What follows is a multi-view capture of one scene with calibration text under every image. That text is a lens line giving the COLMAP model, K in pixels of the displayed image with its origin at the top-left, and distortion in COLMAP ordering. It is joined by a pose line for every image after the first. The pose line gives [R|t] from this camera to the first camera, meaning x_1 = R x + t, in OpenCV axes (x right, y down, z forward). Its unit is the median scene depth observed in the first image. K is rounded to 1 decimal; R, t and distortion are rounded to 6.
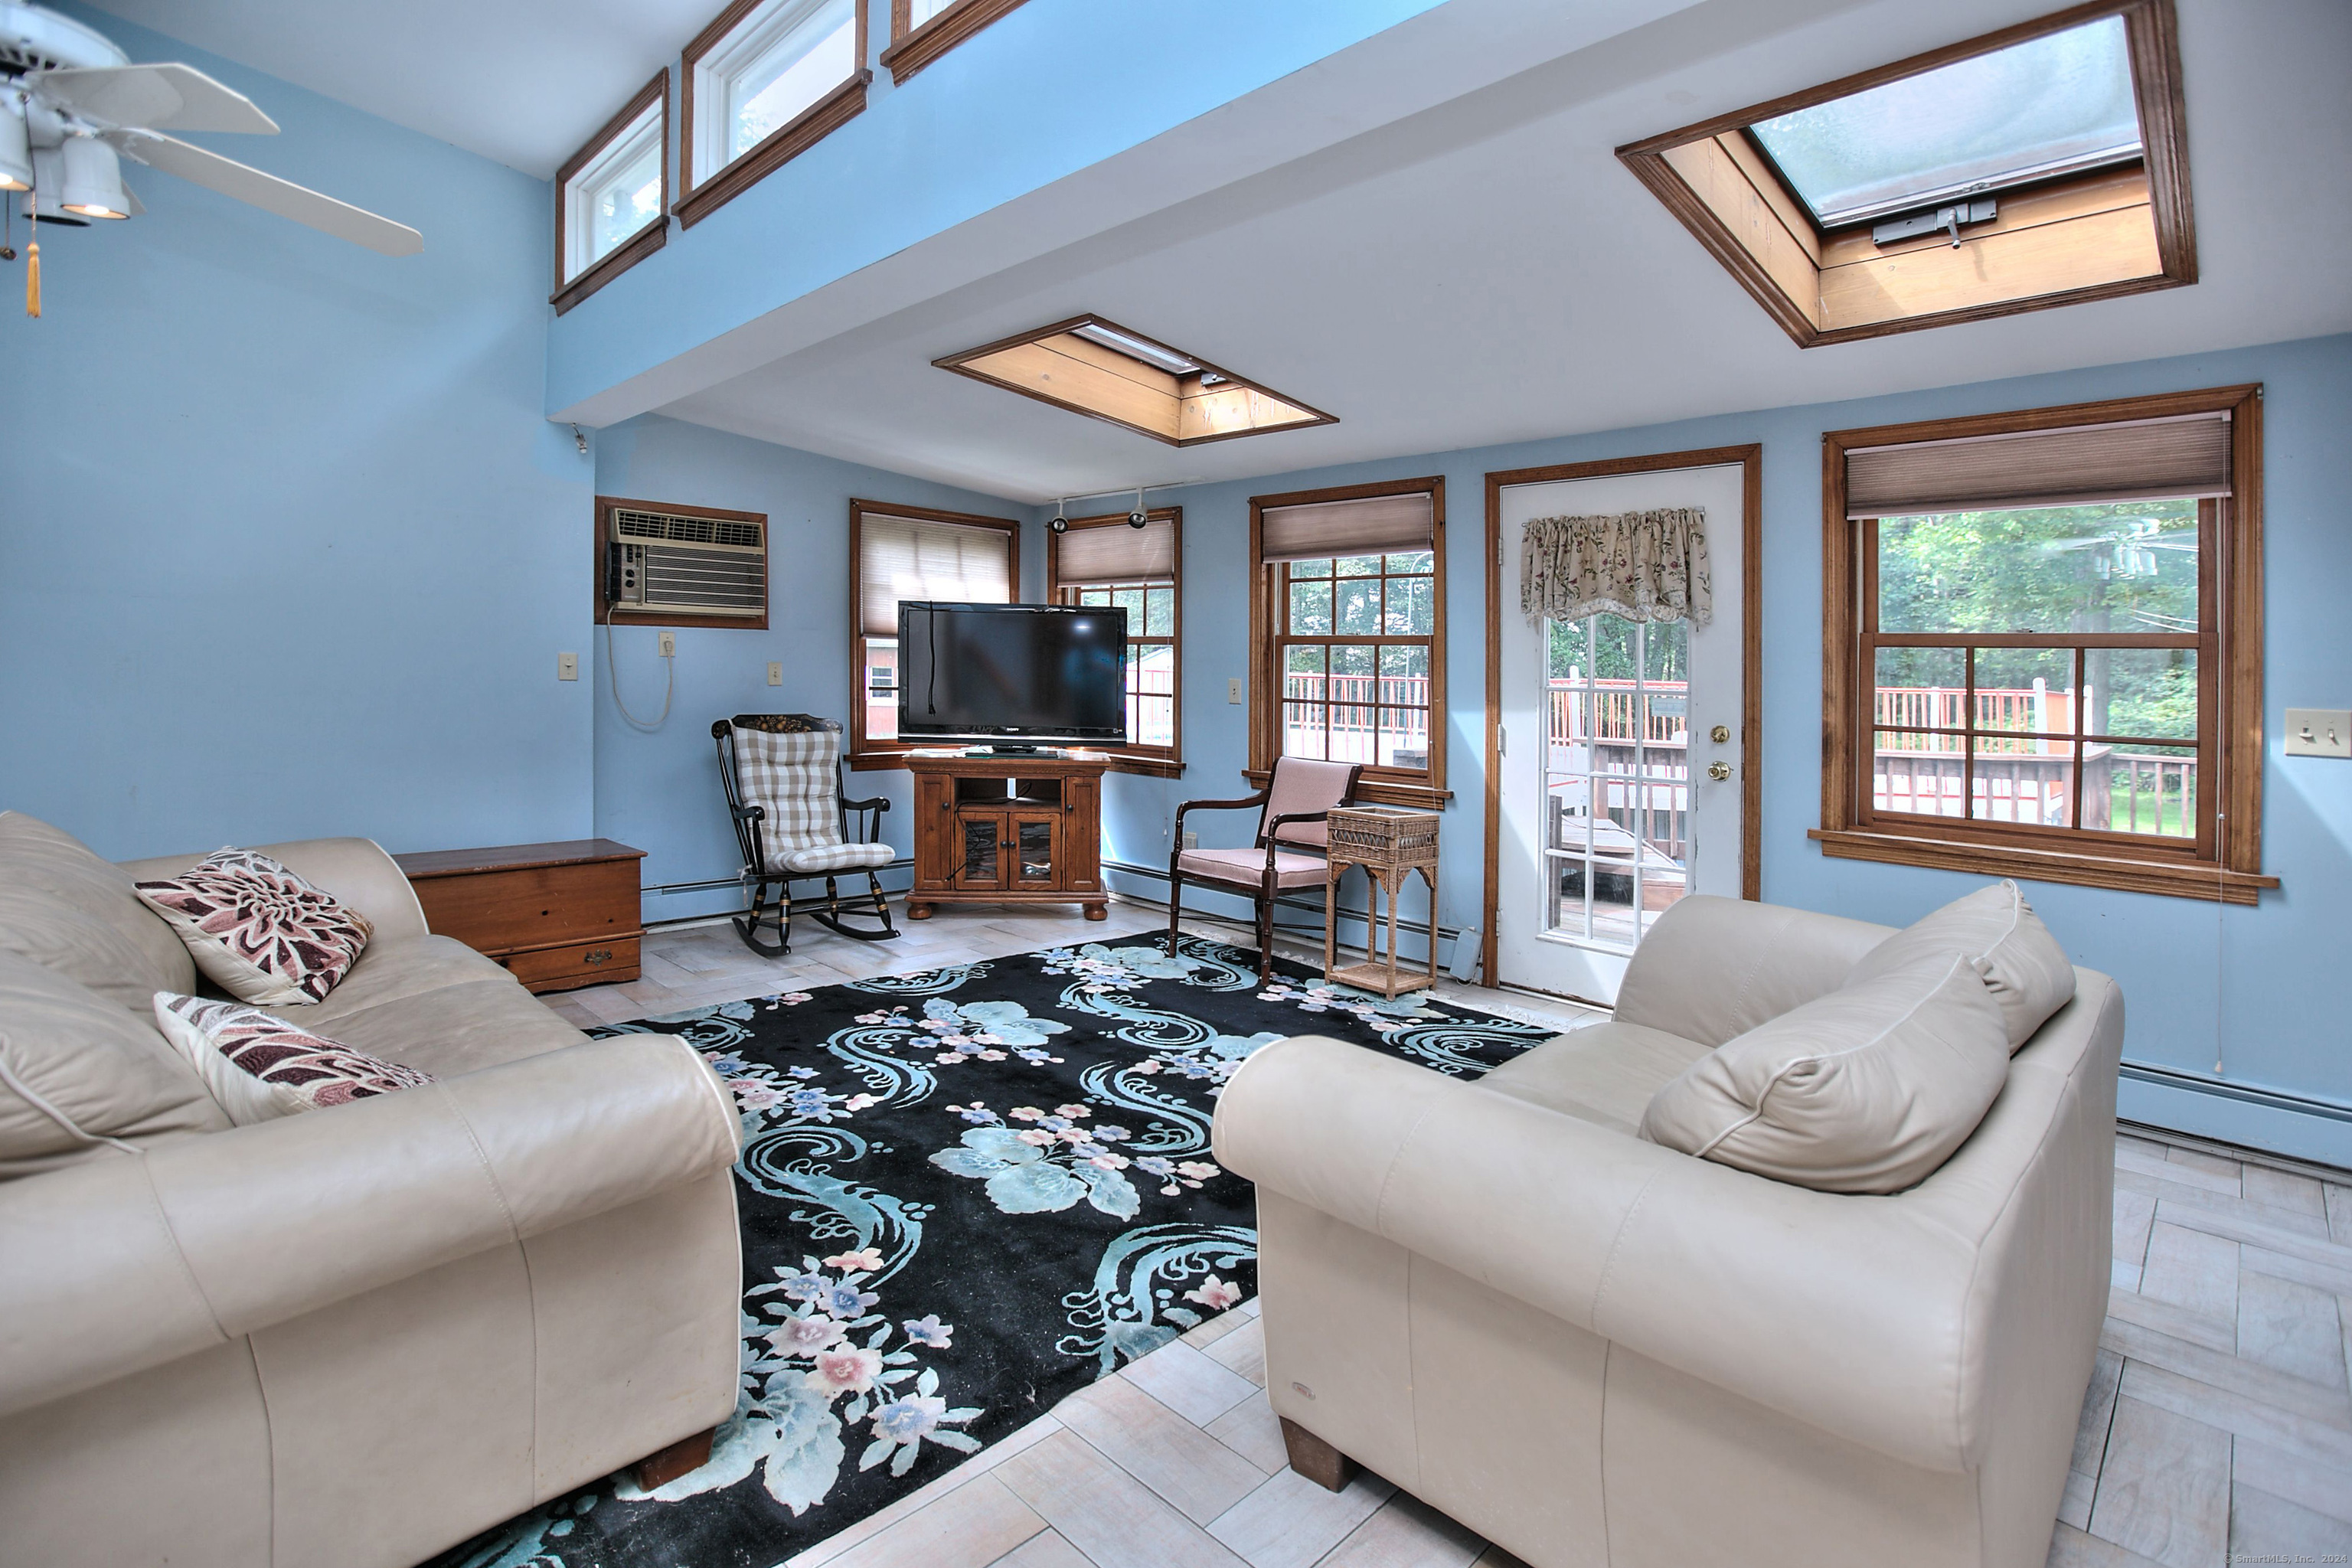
lens RADIAL K [[1110.5, 0, 1218.5], [0, 1110.5, 694.4], [0, 0, 1]] dist [-0.023172, 0.007973]
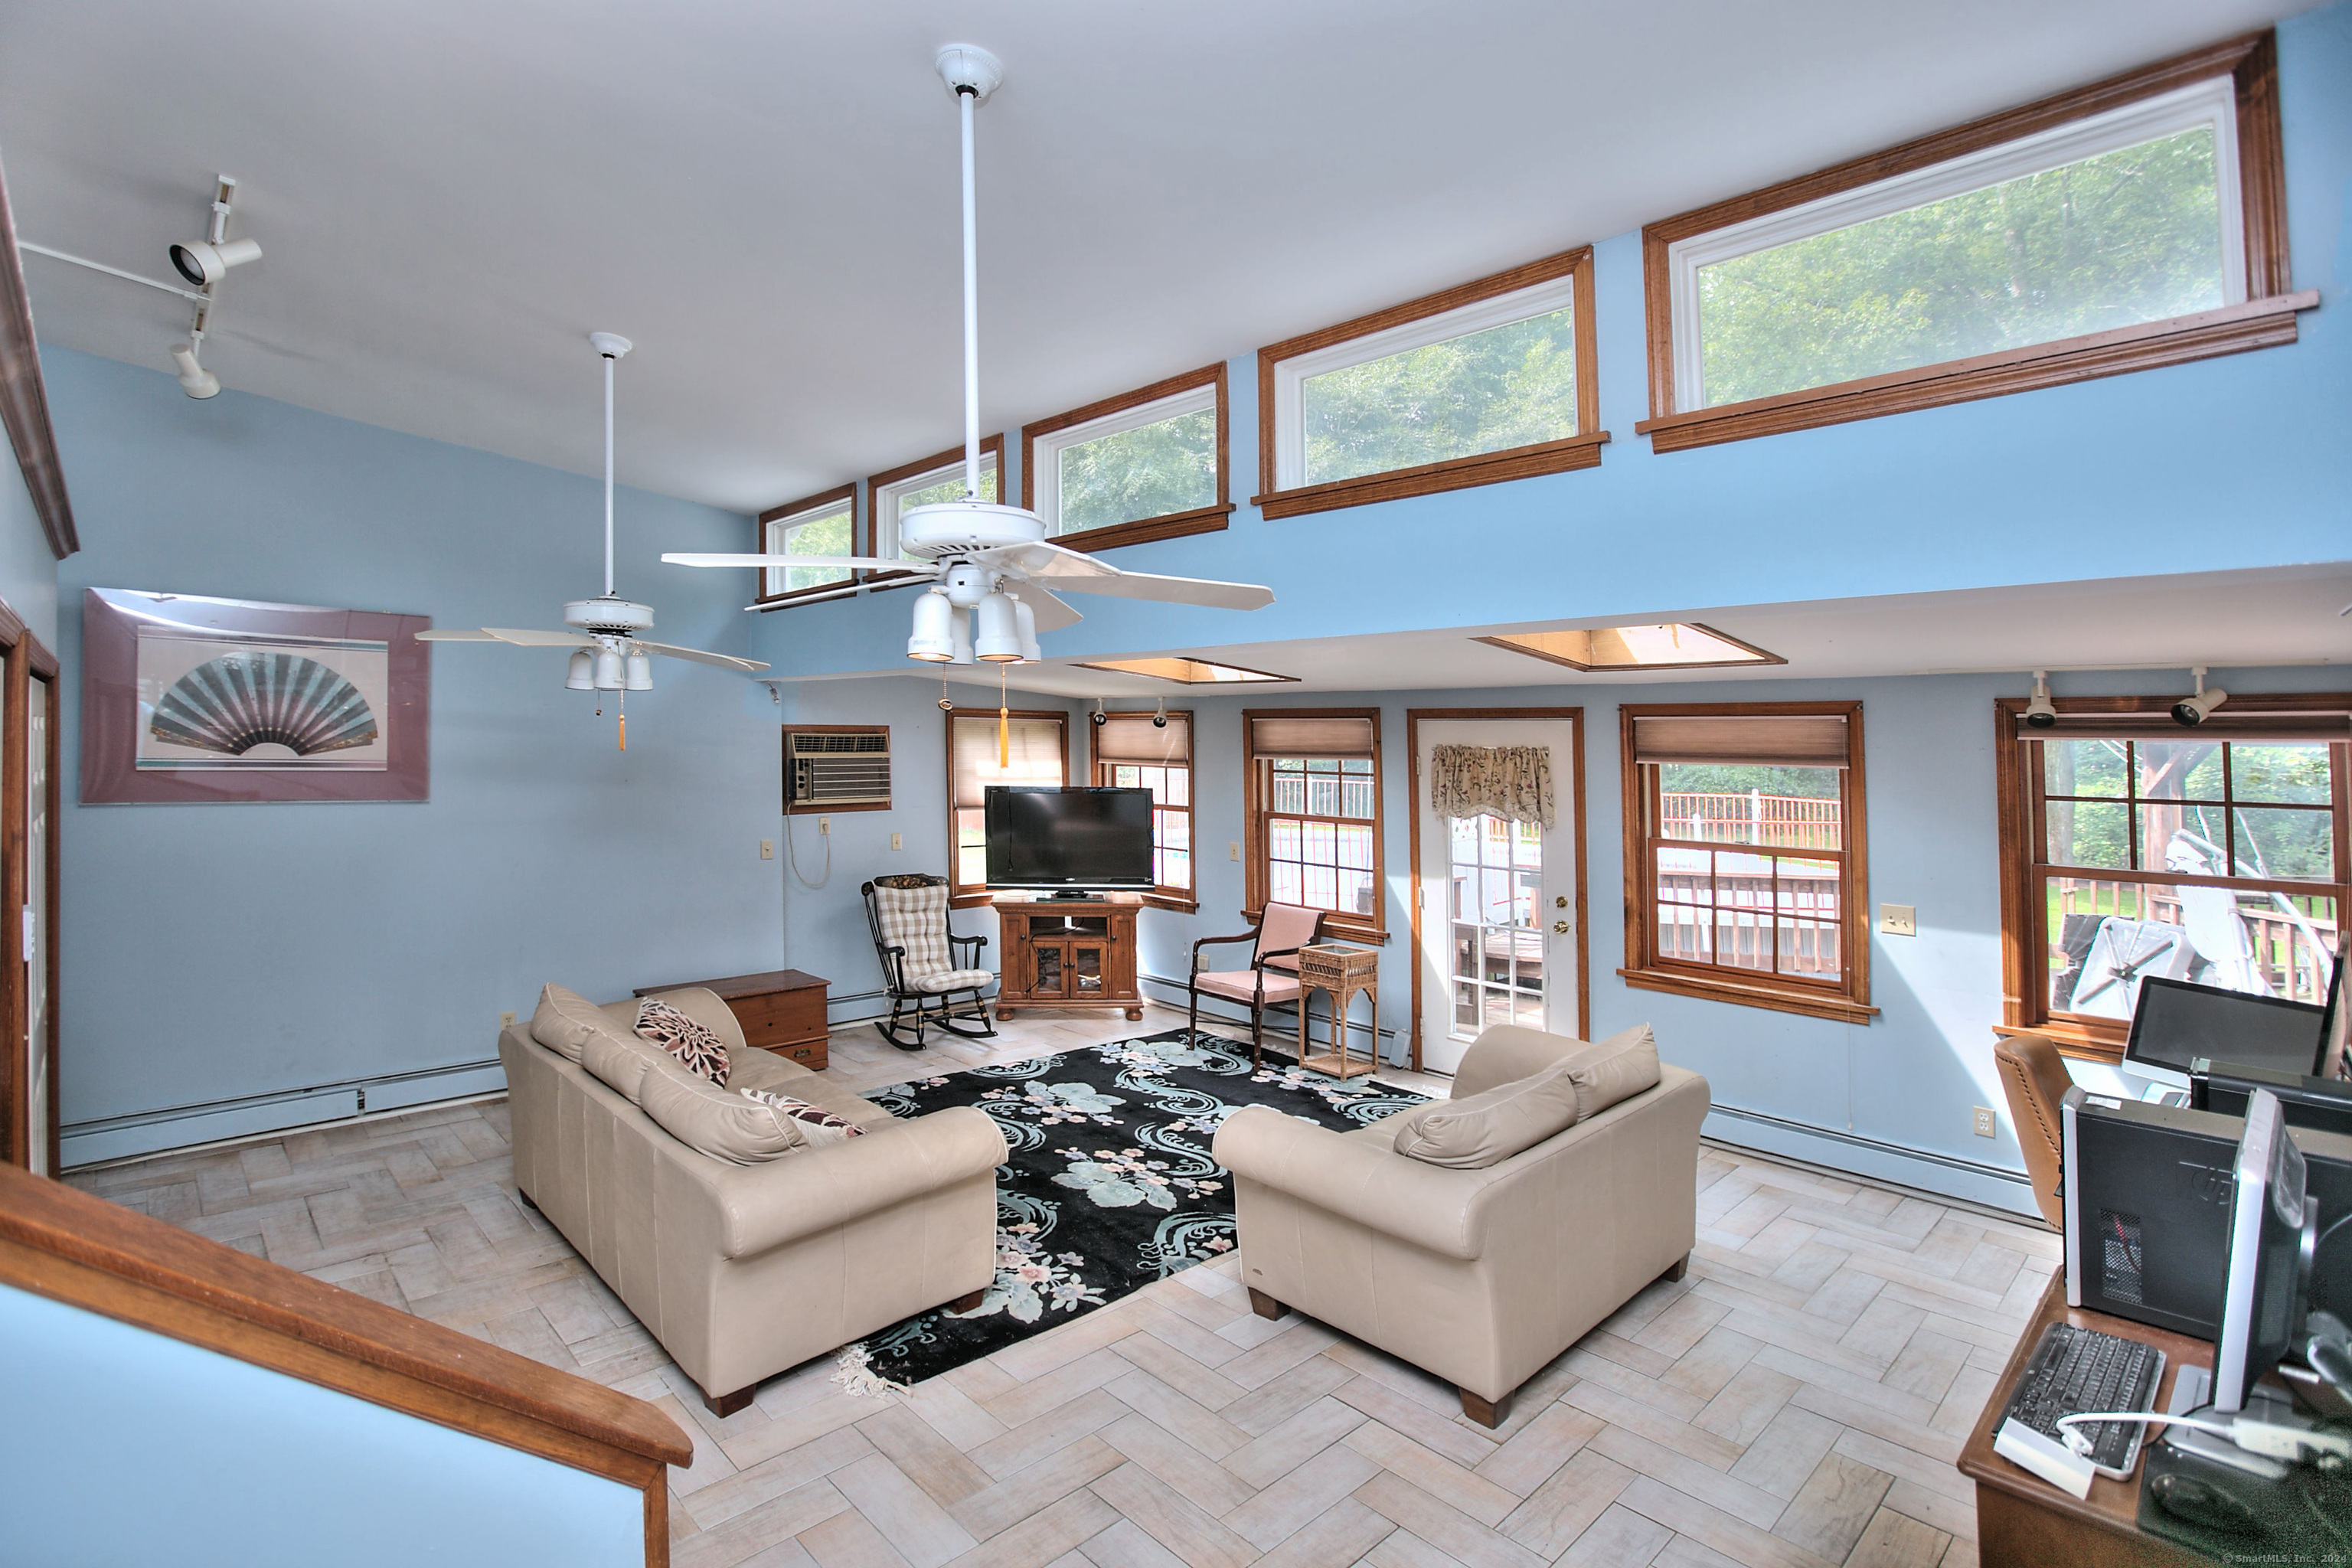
lens RADIAL K [[1110.5, 0, 1170.6], [0, 1110.5, 769.8], [0, 0, 1]] dist [-0.023172, 0.007973]
pose [[0.998360, -0.016874, -0.054709, 0.017350], [0.017140, 0.999843, 0.004405, -0.150334], [0.054626, -0.005336, 0.998493, -0.484867]]
